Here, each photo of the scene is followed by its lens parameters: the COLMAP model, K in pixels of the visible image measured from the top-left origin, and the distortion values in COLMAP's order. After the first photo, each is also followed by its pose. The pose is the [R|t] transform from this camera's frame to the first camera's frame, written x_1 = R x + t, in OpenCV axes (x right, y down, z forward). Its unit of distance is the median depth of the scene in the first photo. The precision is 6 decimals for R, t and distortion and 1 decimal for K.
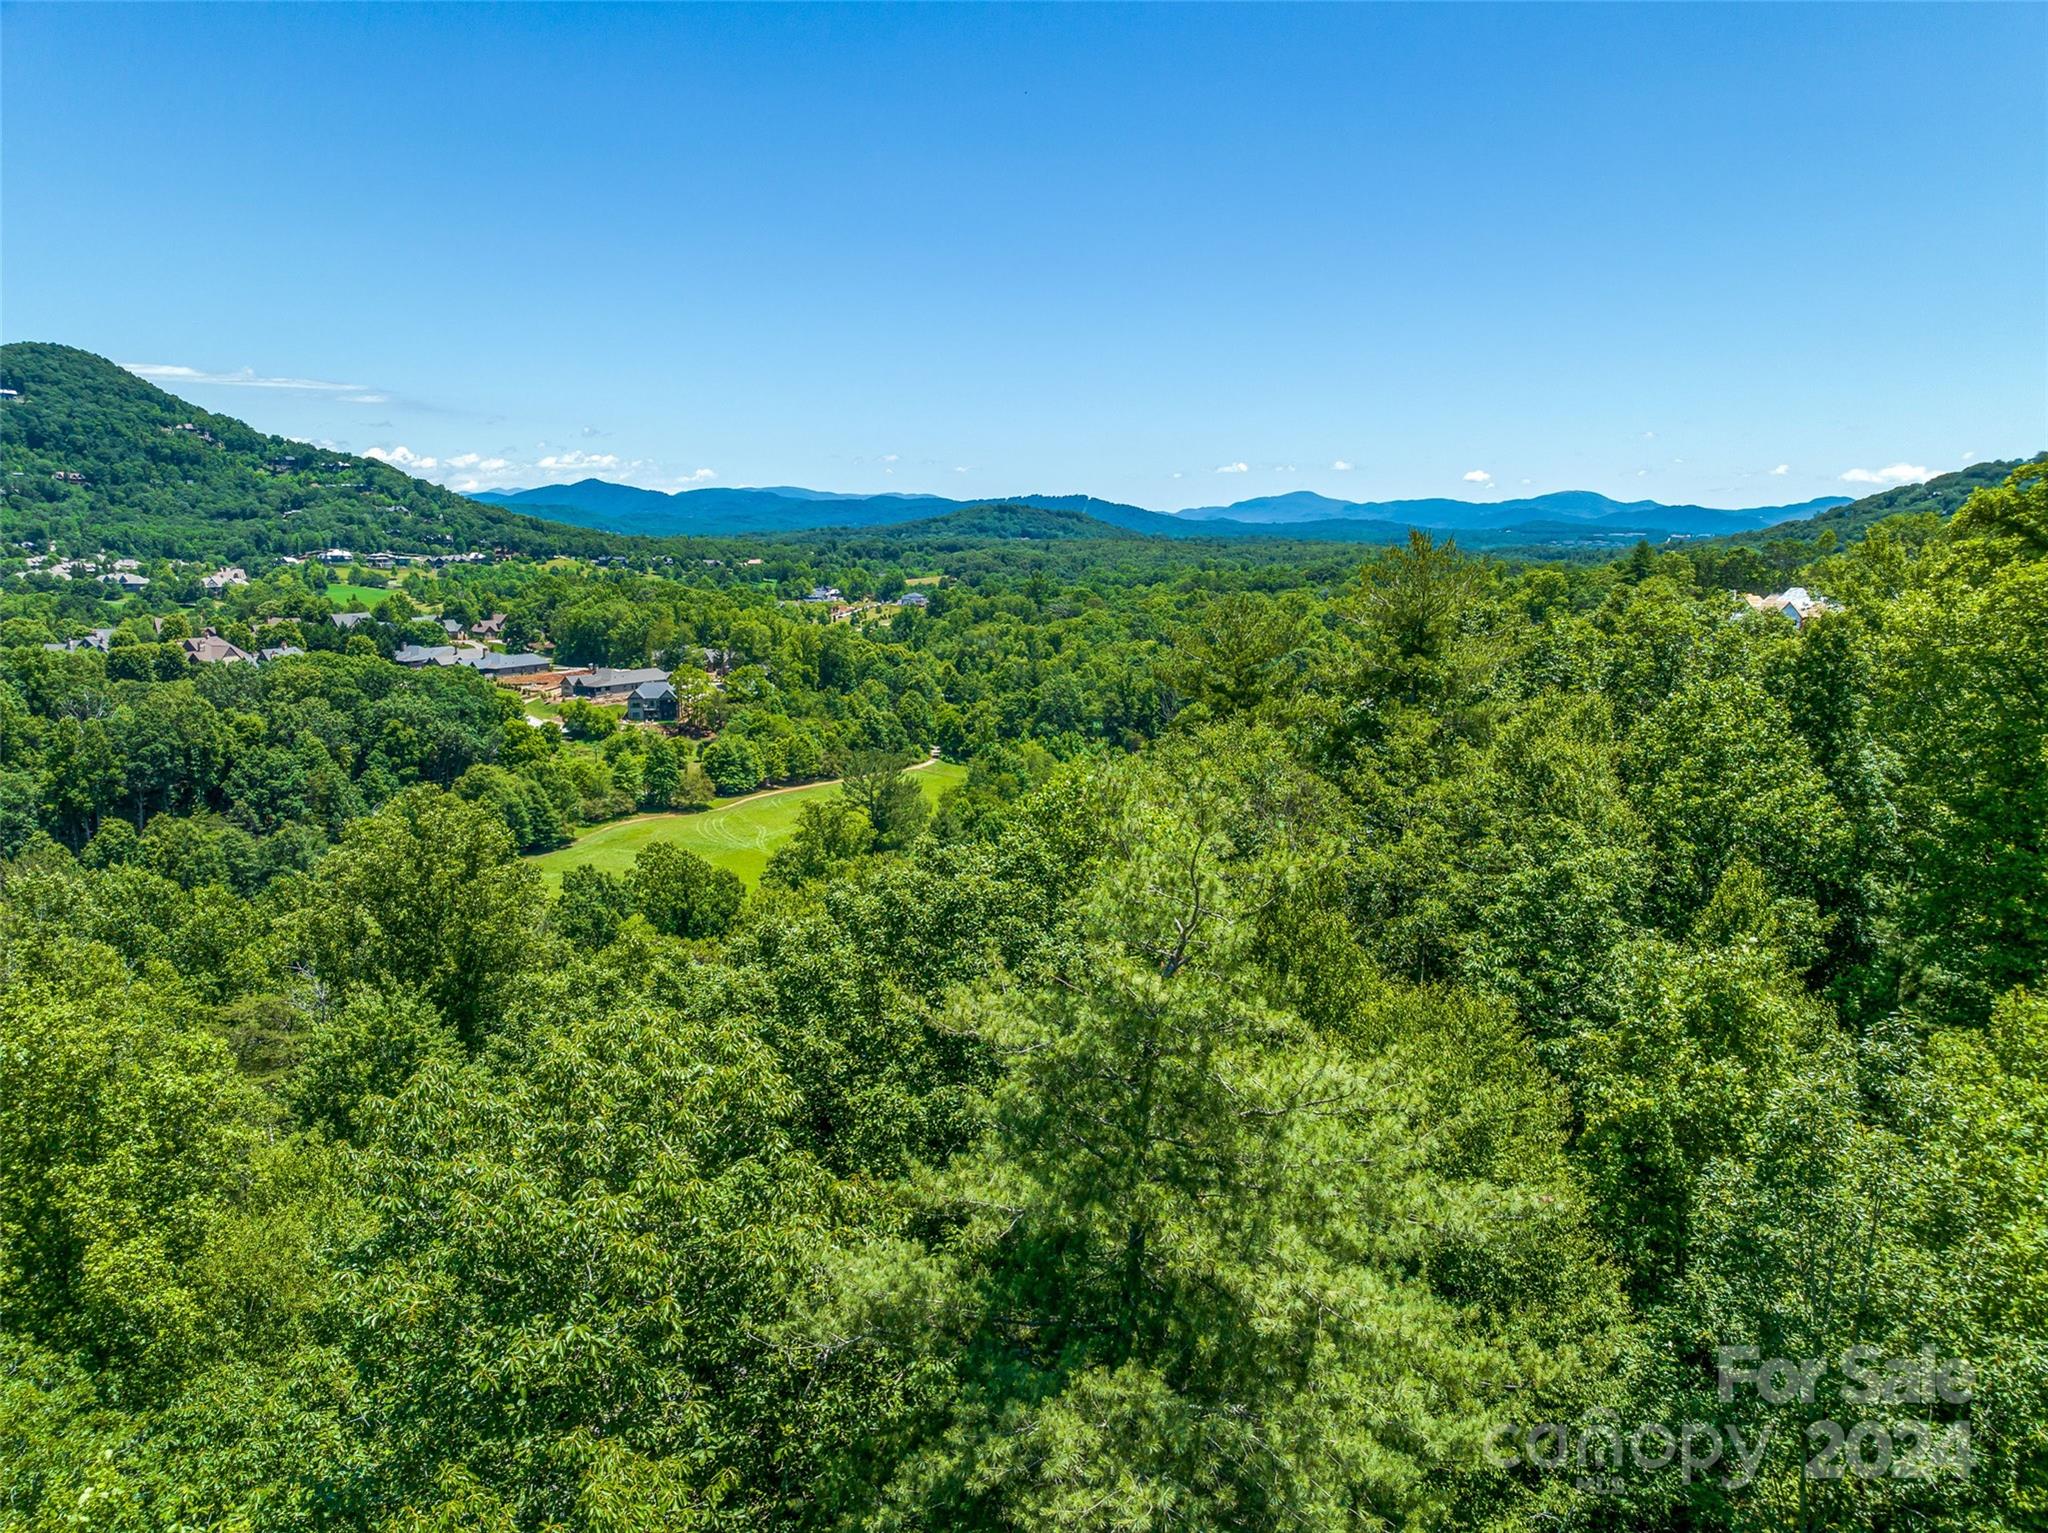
lens RADIAL K [[1444.7, 0, 1023.8], [0, 1444.7, 766.9], [0, 0, 1]] dist [-0.039584, 0.006124]
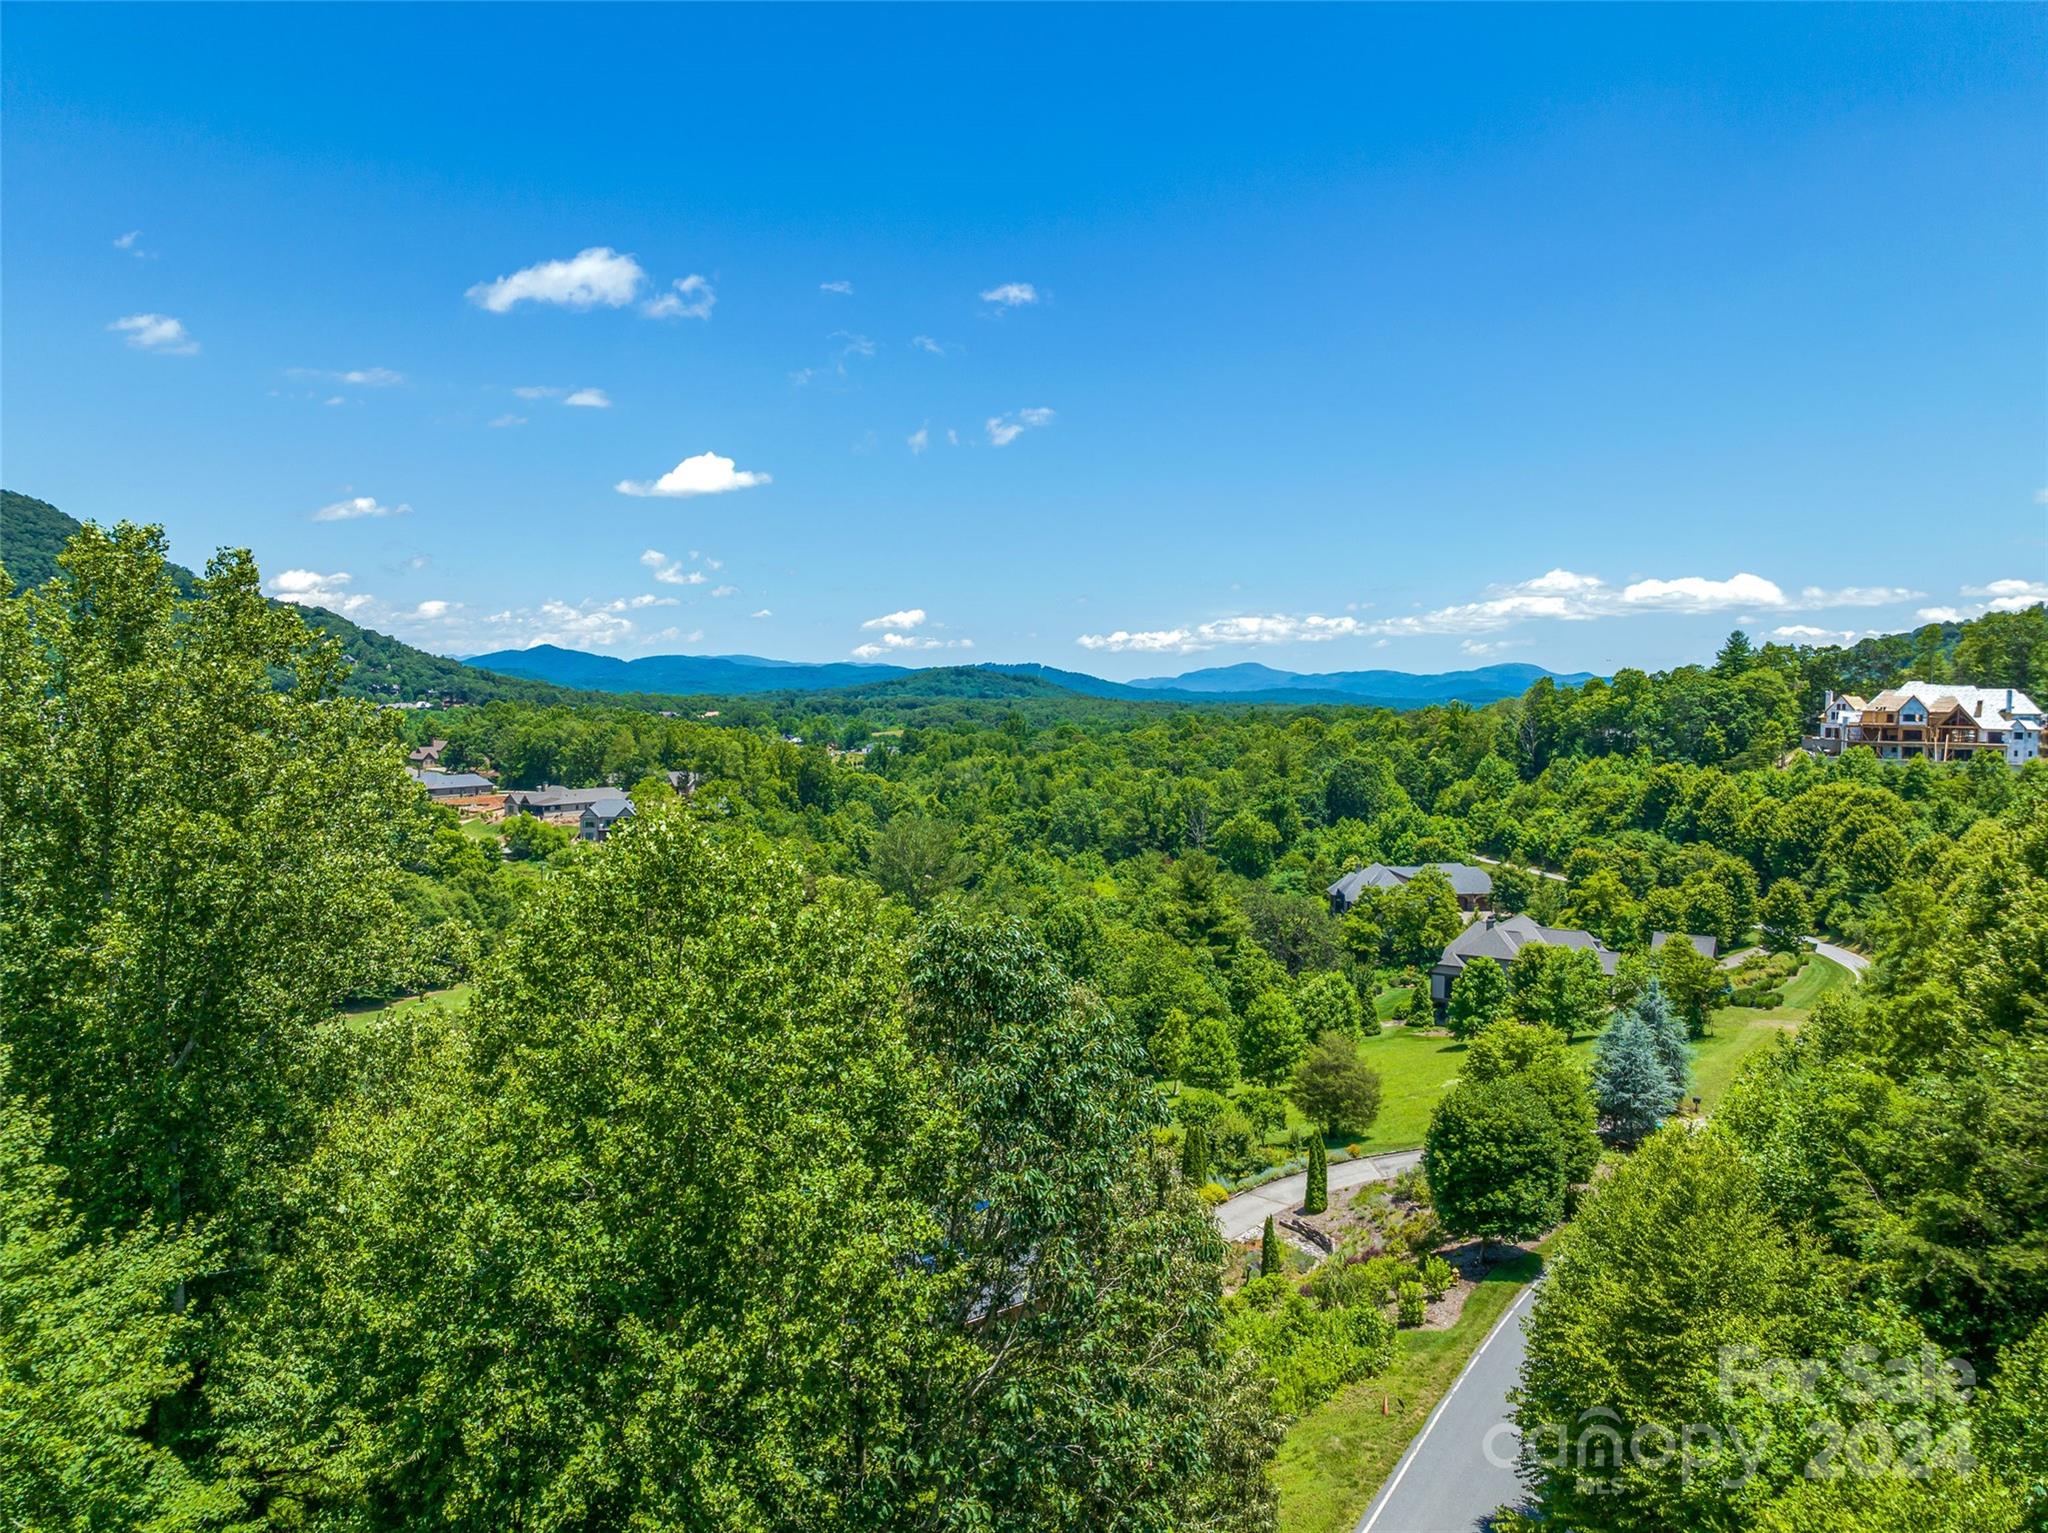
lens RADIAL K [[1444.7, 0, 1019.1], [0, 1444.7, 766.3], [0, 0, 1]] dist [-0.039584, 0.006124]
pose [[0.999529, 0.002624, 0.030592, -0.029742], [0.000956, 0.993197, -0.116443, 0.021065], [-0.030690, 0.116417, 0.992726, 0.100373]]
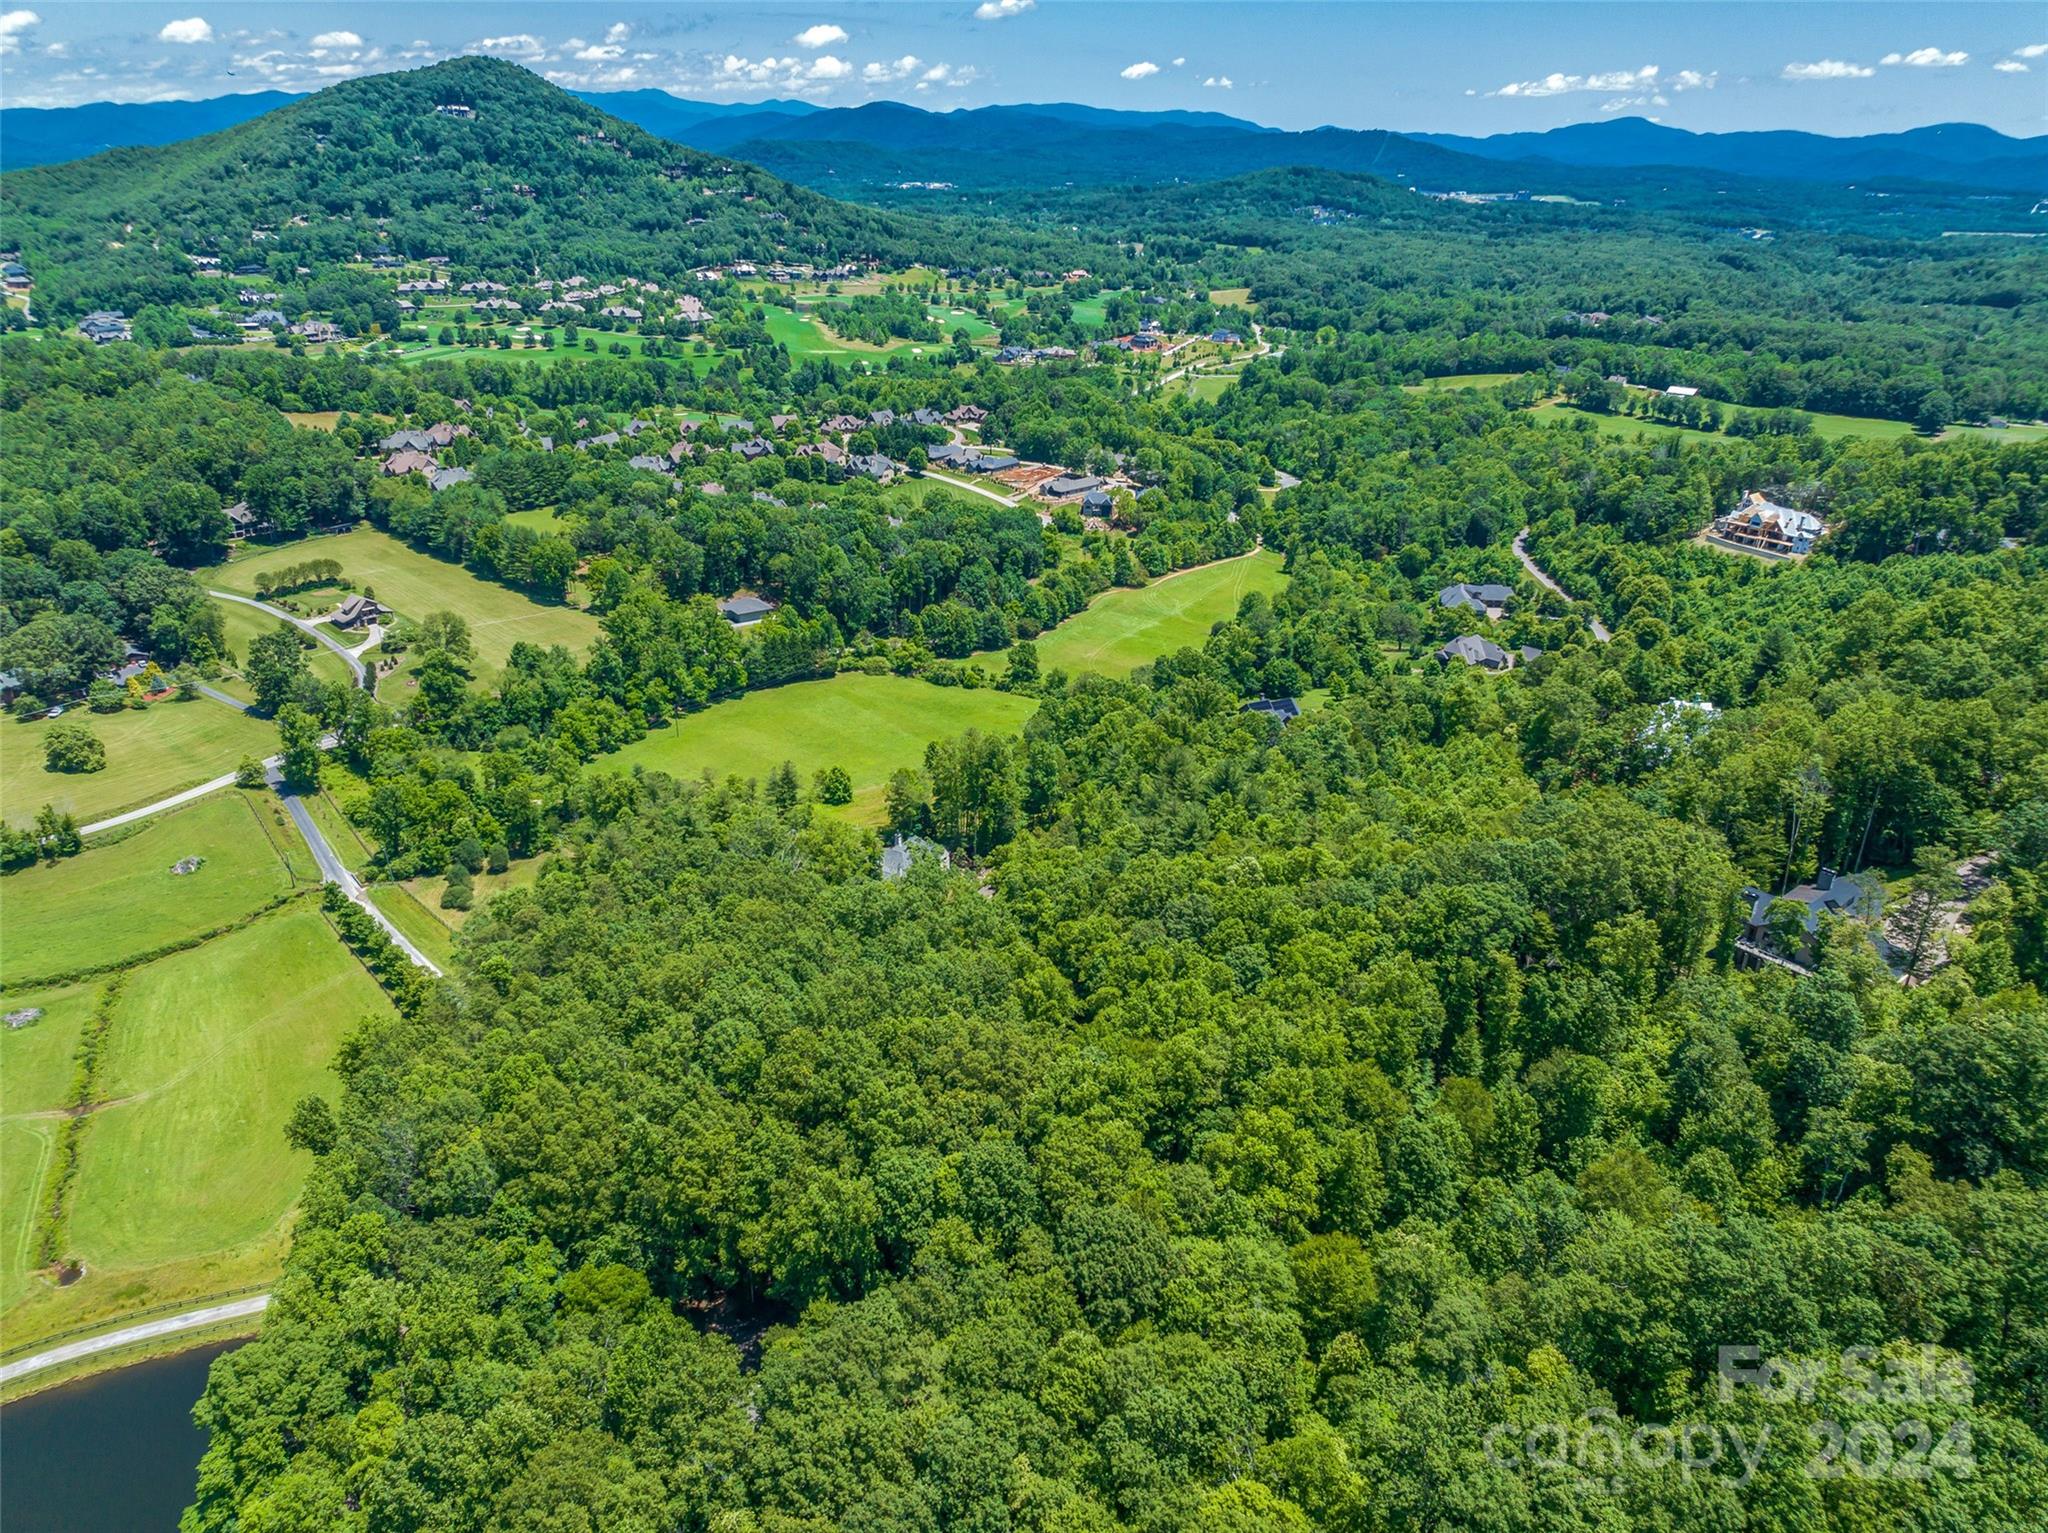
lens RADIAL K [[1444.7, 0, 1022.2], [0, 1444.7, 764.2], [0, 0, 1]] dist [-0.039584, 0.006124]
pose [[0.982750, 0.082849, -0.165342, -0.030953], [-0.040304, 0.968498, 0.245737, -0.143303], [0.180493, -0.234834, 0.955131, -0.636642]]
